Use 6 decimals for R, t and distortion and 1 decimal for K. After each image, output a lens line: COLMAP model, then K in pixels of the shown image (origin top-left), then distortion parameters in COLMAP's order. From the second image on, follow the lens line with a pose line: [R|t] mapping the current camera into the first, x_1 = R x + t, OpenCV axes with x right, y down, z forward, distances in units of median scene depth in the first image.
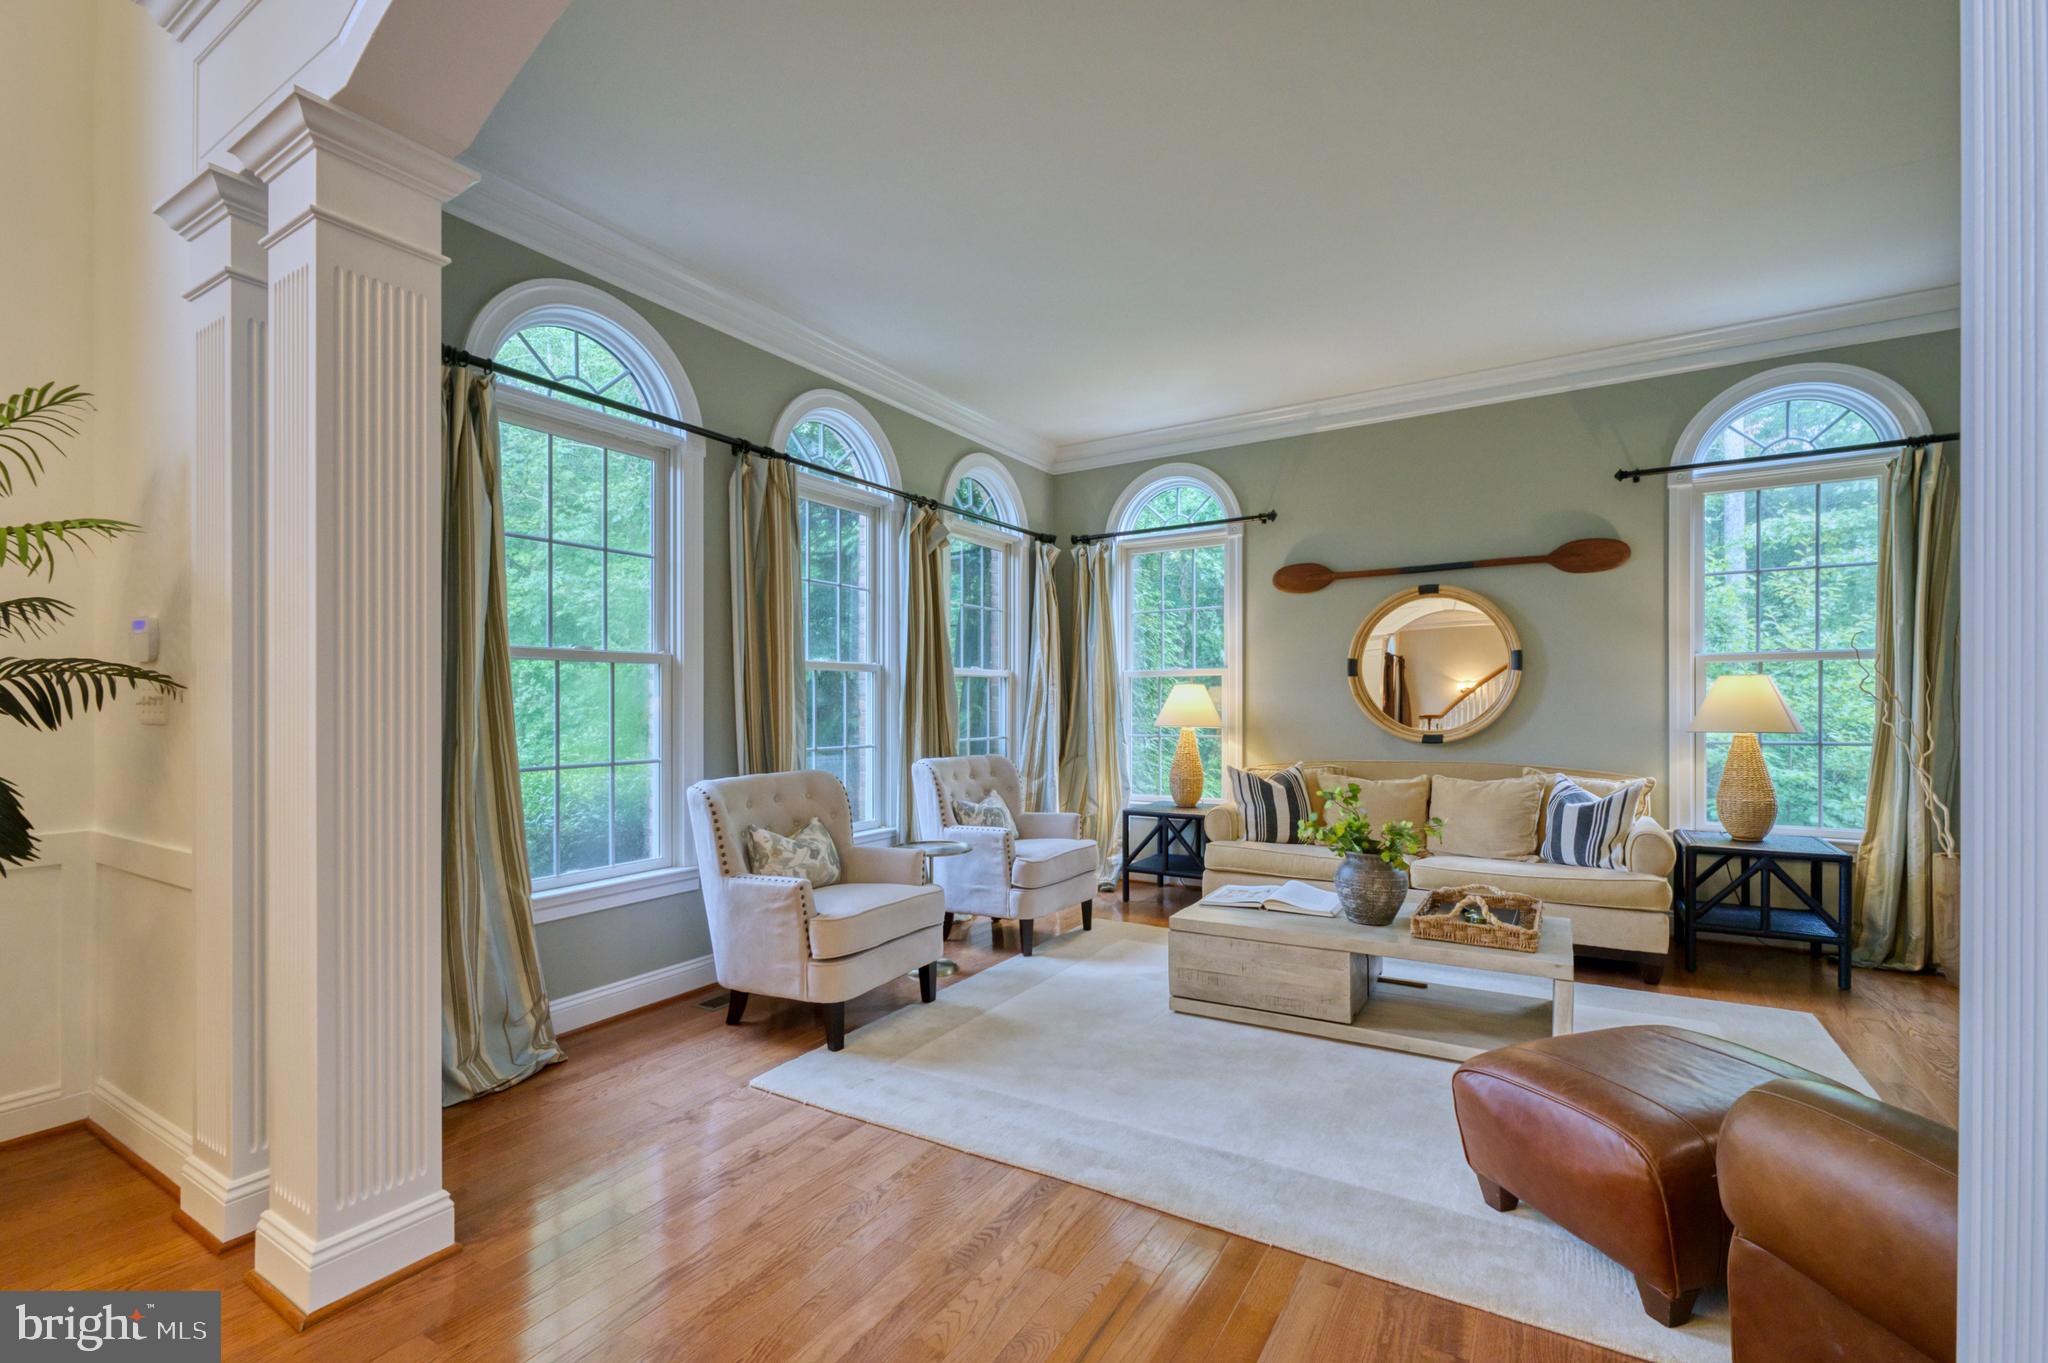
lens RADIAL K [[876.8, 0, 1024.0], [0, 876.8, 681.5], [0, 0, 1]] dist [0.002289, 0.000104]
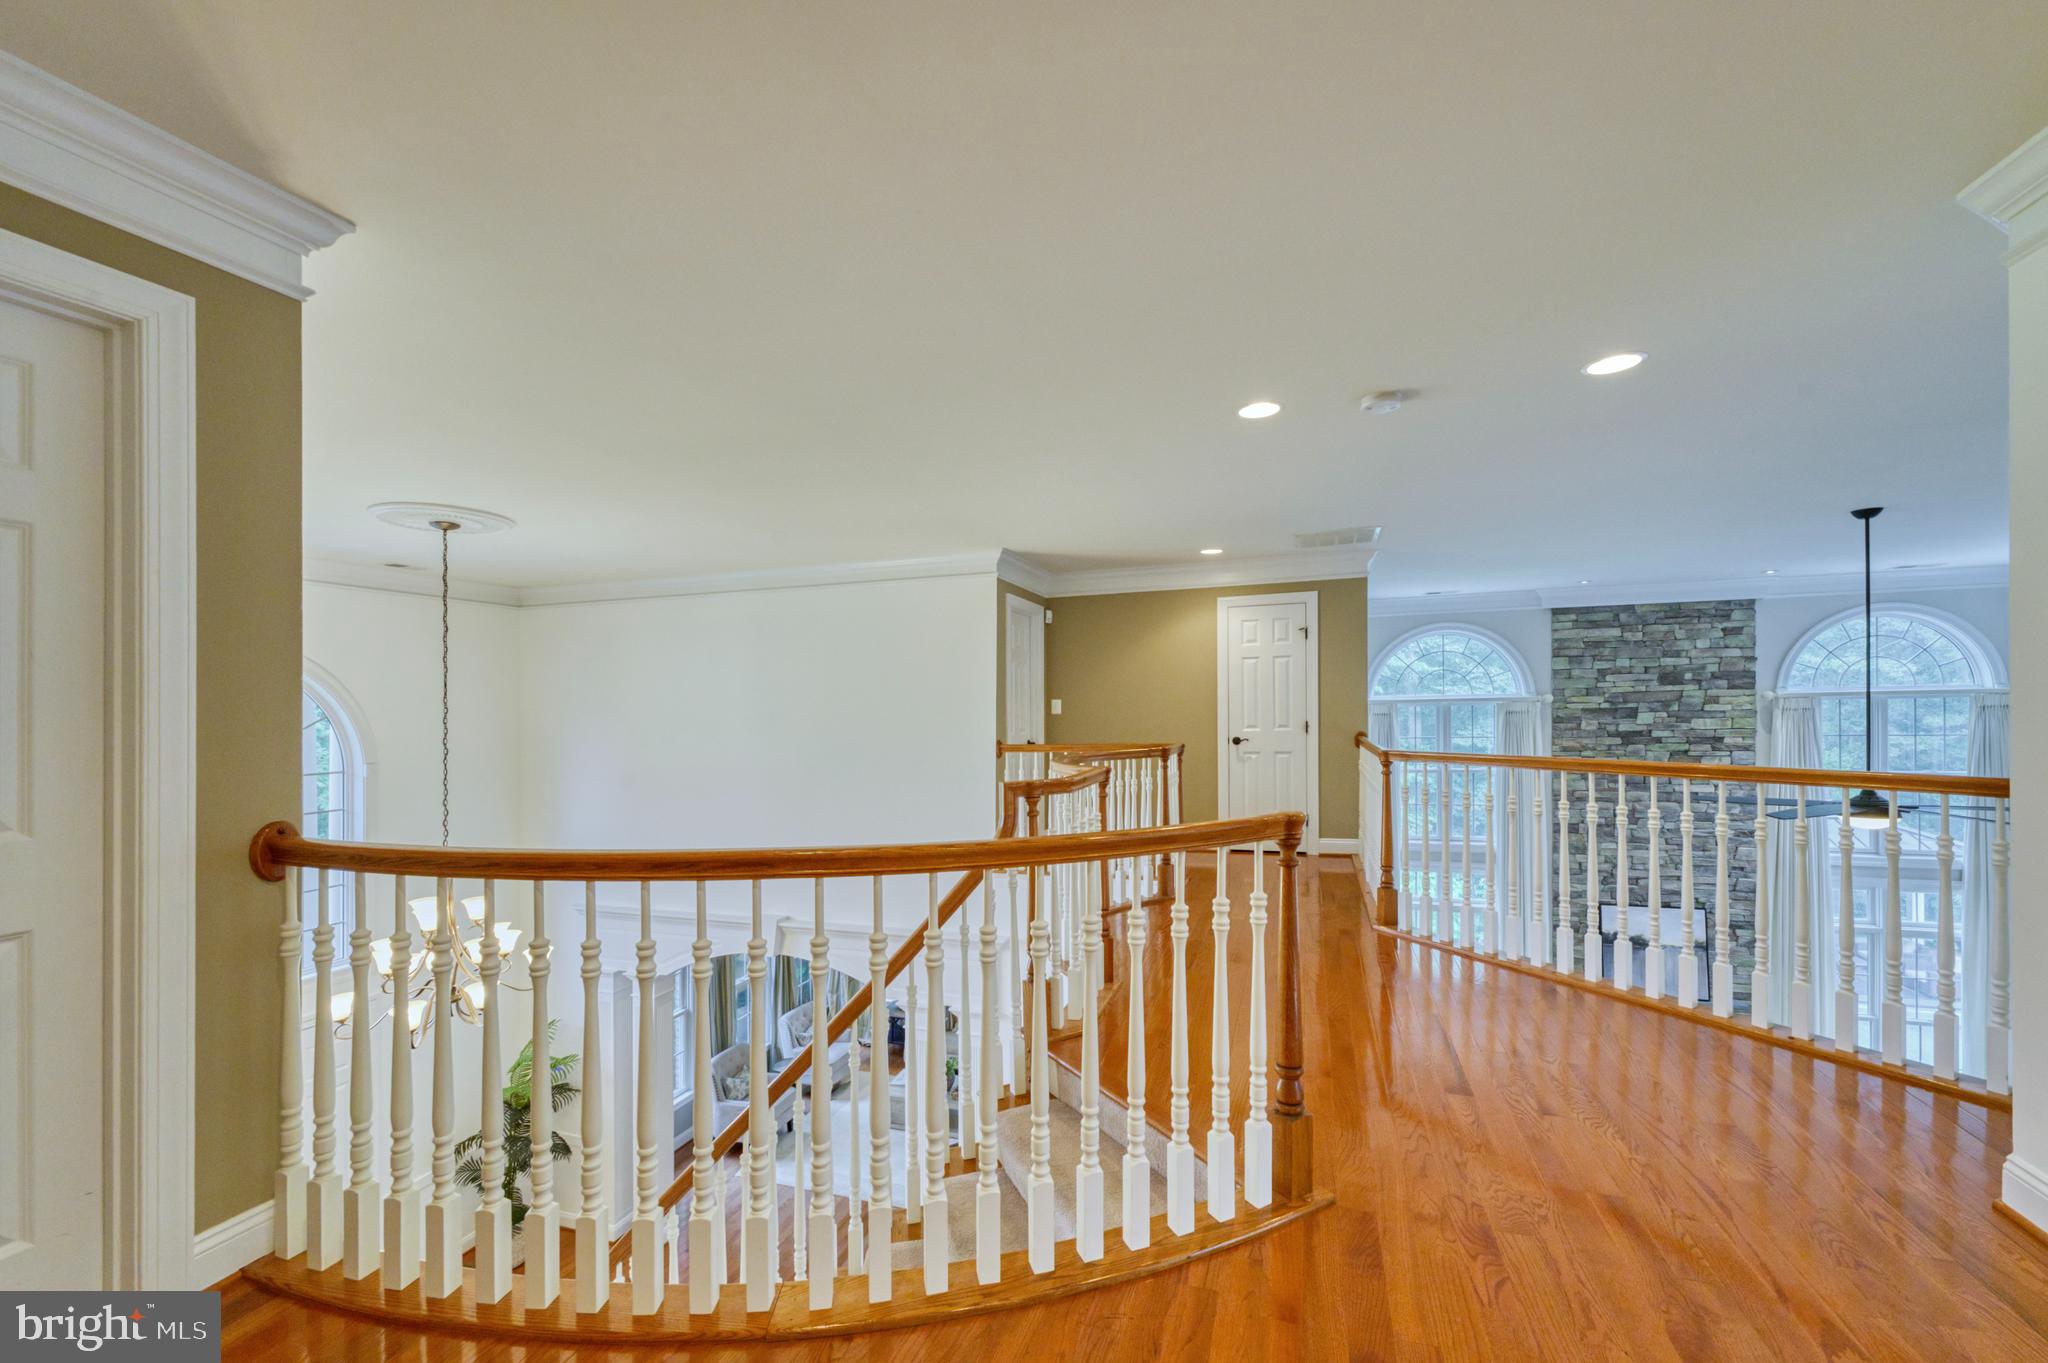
lens RADIAL K [[825.0, 0, 1027.4], [0, 825.0, 704.8], [0, 0, 1]] dist [-0.017330, 0.000028]
pose [[0.976112, 0.001217, 0.217266, 0.054825], [-0.005946, 0.999759, 0.021112, -0.964529], [-0.217188, -0.021899, 0.975884, -1.540212]]
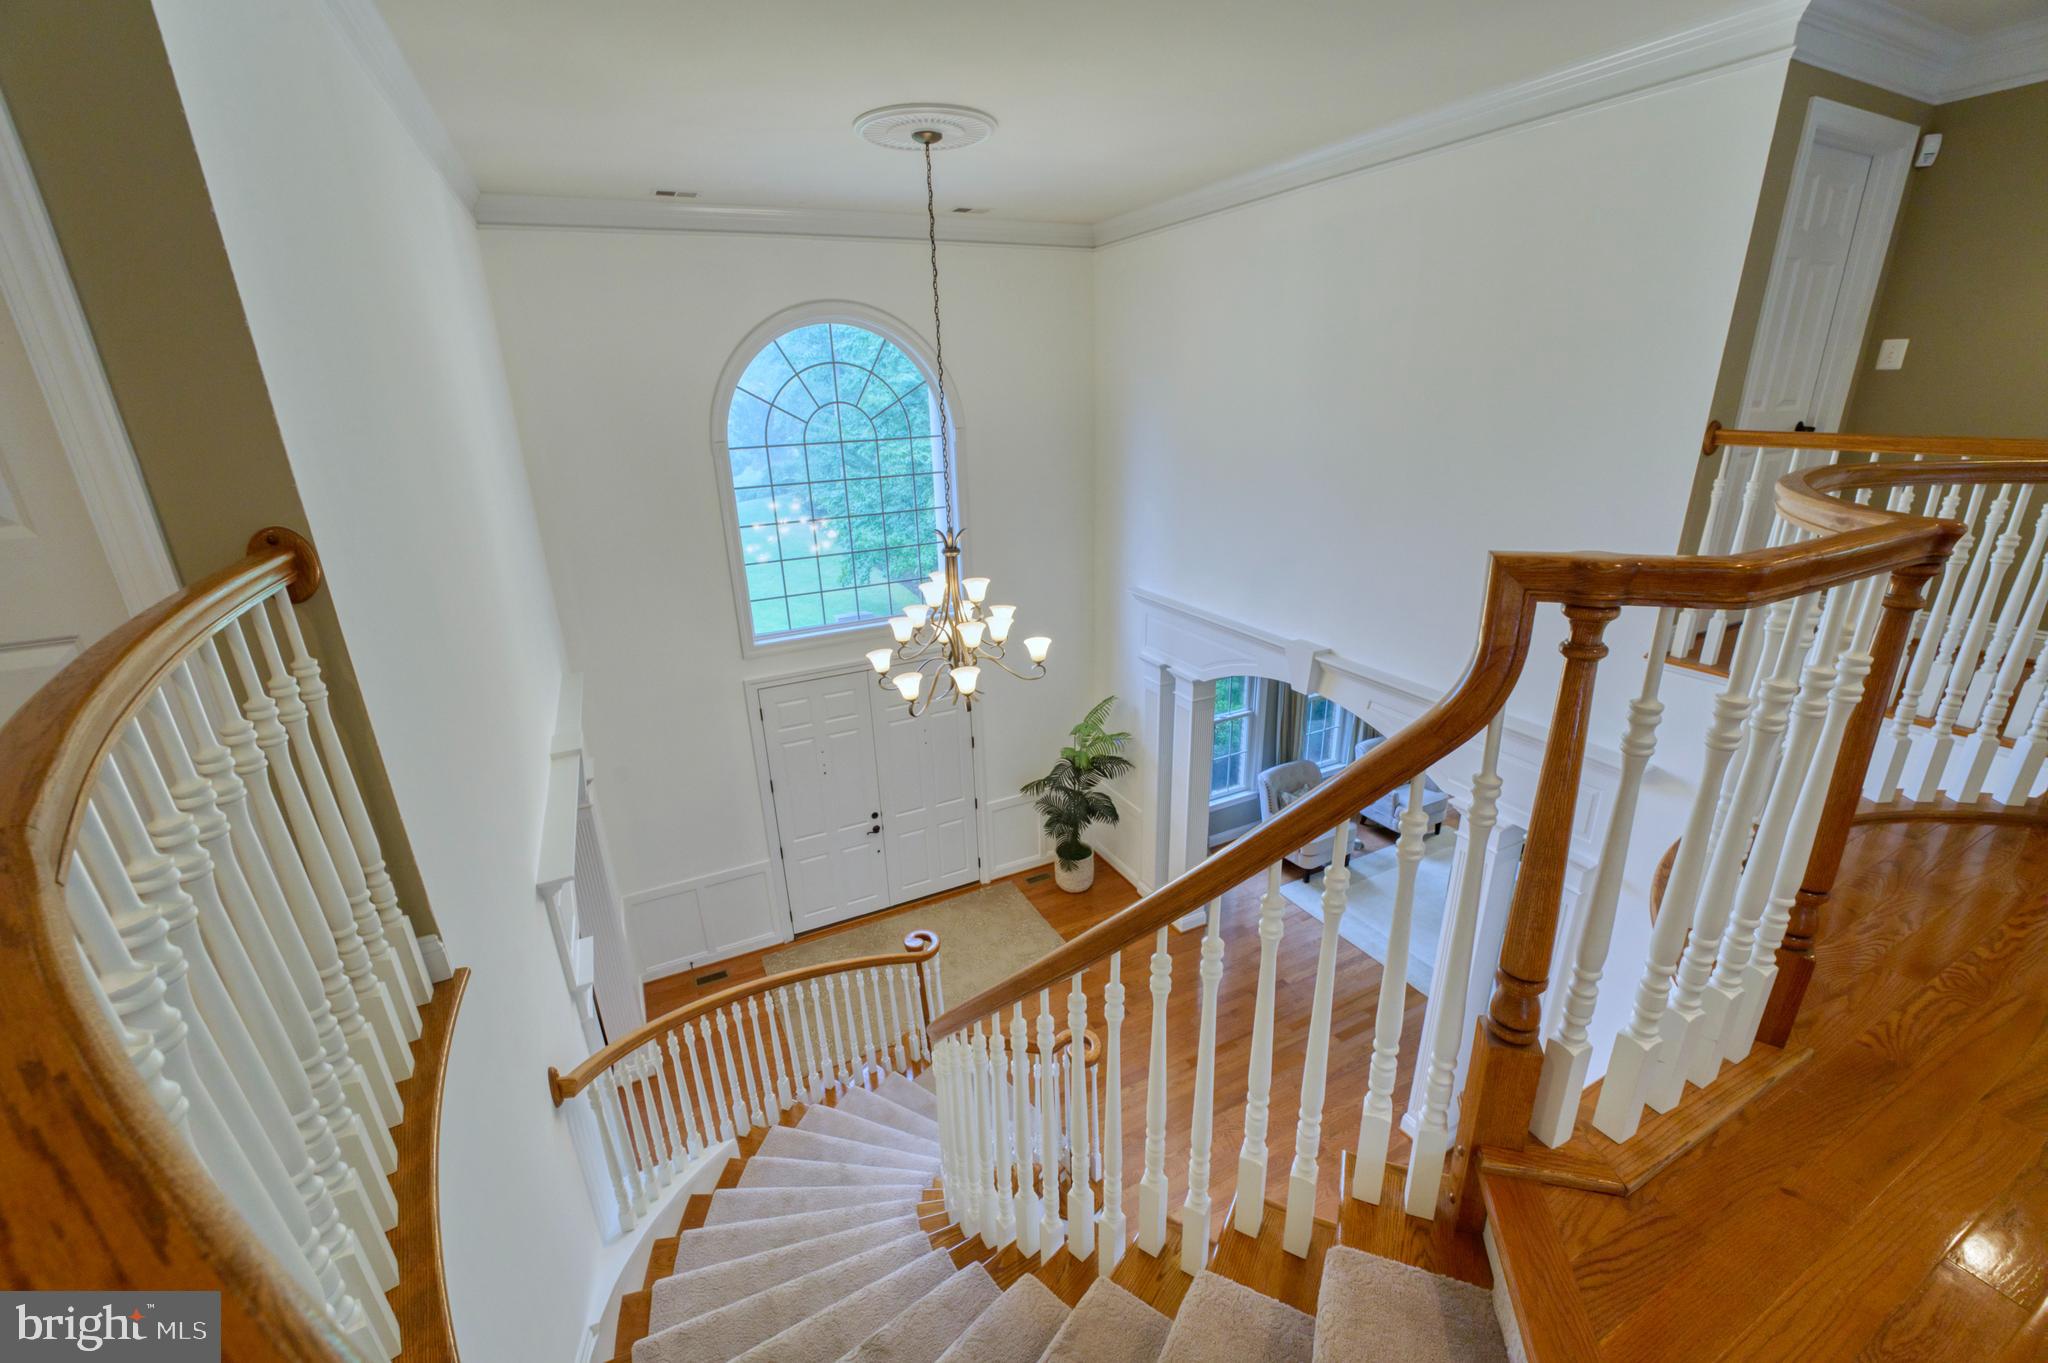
lens RADIAL K [[844.3, 0, 1024.0], [0, 844.3, 681.5], [0, 0, 1]] dist [-0.021419, -0.000169]
pose [[0.850137, 0.166402, -0.499577, 0.207278], [0.029806, 0.932025, 0.361166, -0.941768], [0.525717, -0.321931, 0.787389, -1.112808]]
